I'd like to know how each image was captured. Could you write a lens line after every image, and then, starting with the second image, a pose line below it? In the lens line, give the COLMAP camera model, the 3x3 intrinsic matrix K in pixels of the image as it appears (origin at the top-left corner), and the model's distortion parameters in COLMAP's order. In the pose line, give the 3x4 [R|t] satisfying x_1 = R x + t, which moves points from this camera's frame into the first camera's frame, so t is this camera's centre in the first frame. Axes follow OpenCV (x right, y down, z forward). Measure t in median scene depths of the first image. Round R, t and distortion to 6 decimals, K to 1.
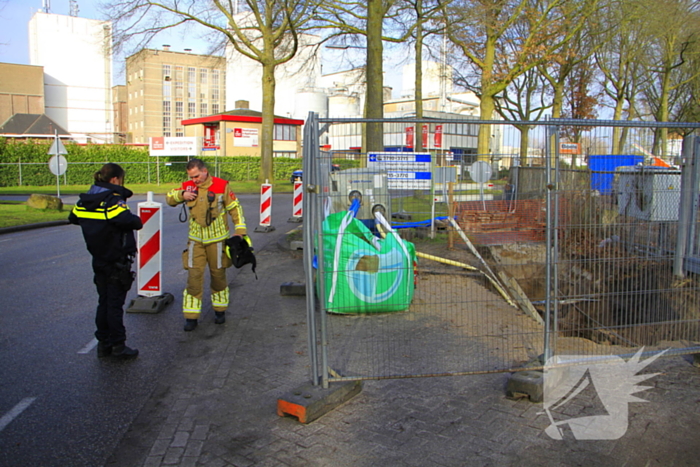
lens RADIAL K [[577.6, 0, 346.5], [0, 577.6, 231.7], [0, 0, 1]] dist [-0.129545, 0.027846]
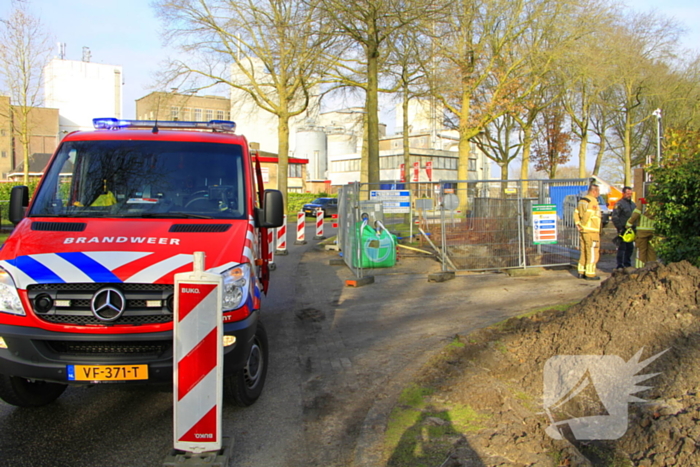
lens RADIAL K [[581.4, 0, 349.1], [0, 581.4, 232.9], [0, 0, 1]] dist [-0.129606, 0.053273]
pose [[0.999824, -0.015315, 0.010809, -0.011784], [0.015893, 0.998327, -0.055594, 0.019671], [-0.009939, 0.055756, 0.998395, -0.172388]]
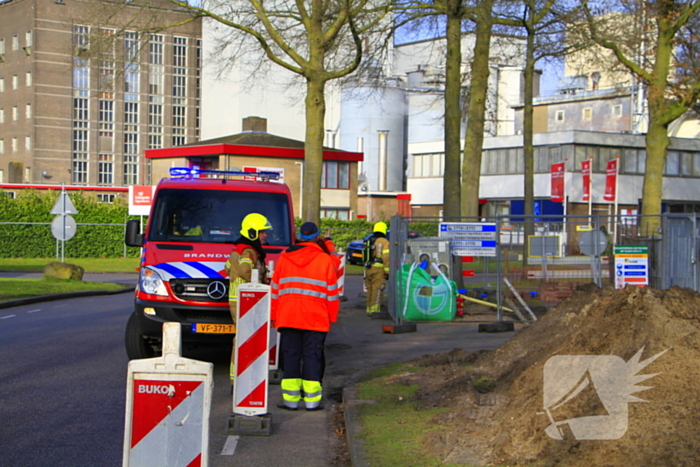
lens RADIAL K [[1372.6, 0, 365.9], [0, 1372.6, 263.5], [0, 0, 1]] dist [0.305128, 0.000000]
pose [[0.998137, 0.009363, -0.060289, 0.015404], [-0.014851, 0.995719, -0.091231, 0.051474], [0.059176, 0.091956, 0.994003, -0.456220]]
